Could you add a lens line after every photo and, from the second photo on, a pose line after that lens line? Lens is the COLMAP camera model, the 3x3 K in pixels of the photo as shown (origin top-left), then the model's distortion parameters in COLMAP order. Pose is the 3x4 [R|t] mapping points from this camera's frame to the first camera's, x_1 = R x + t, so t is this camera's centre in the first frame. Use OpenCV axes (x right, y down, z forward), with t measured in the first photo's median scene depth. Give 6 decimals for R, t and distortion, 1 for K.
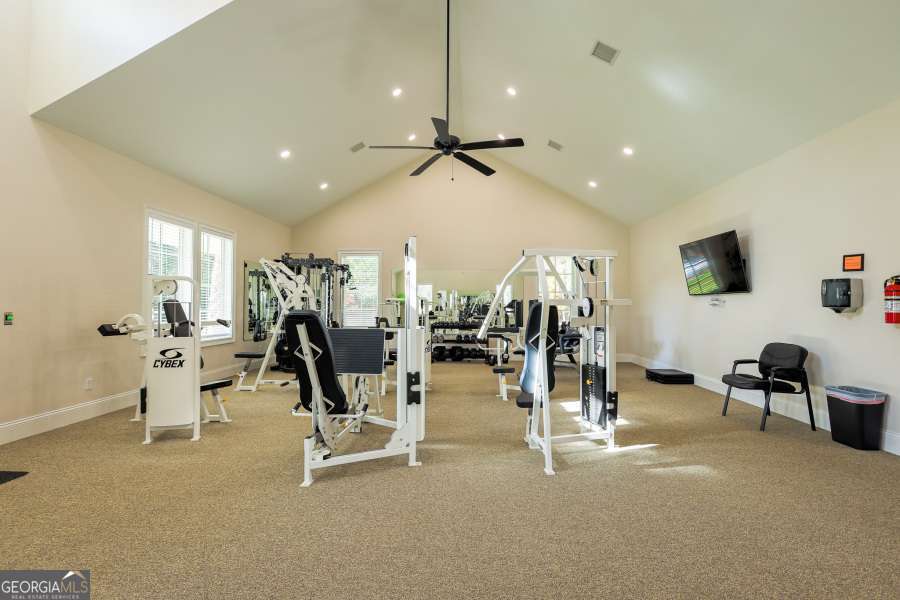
lens RADIAL K [[544.8, 0, 450.0], [0, 544.8, 300.0], [0, 0, 1]] dist [-0.043485, 0.049724]
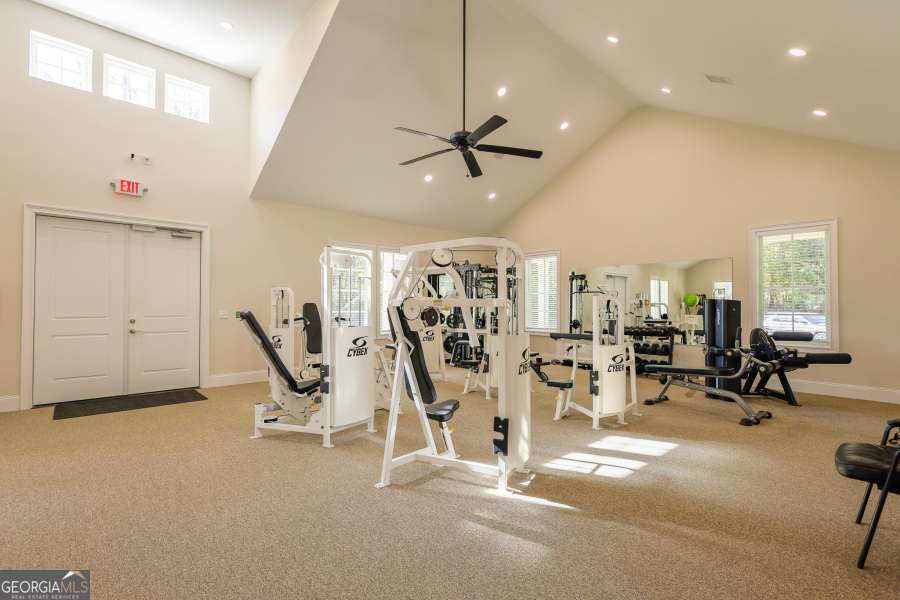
lens RADIAL K [[544.8, 0, 450.0], [0, 544.8, 300.0], [0, 0, 1]] dist [-0.043485, 0.049724]
pose [[0.559268, -0.011425, -0.828908, 0.899135], [0.010350, 0.999923, -0.006799, 0.003677], [0.828922, -0.004777, 0.559344, 0.497850]]
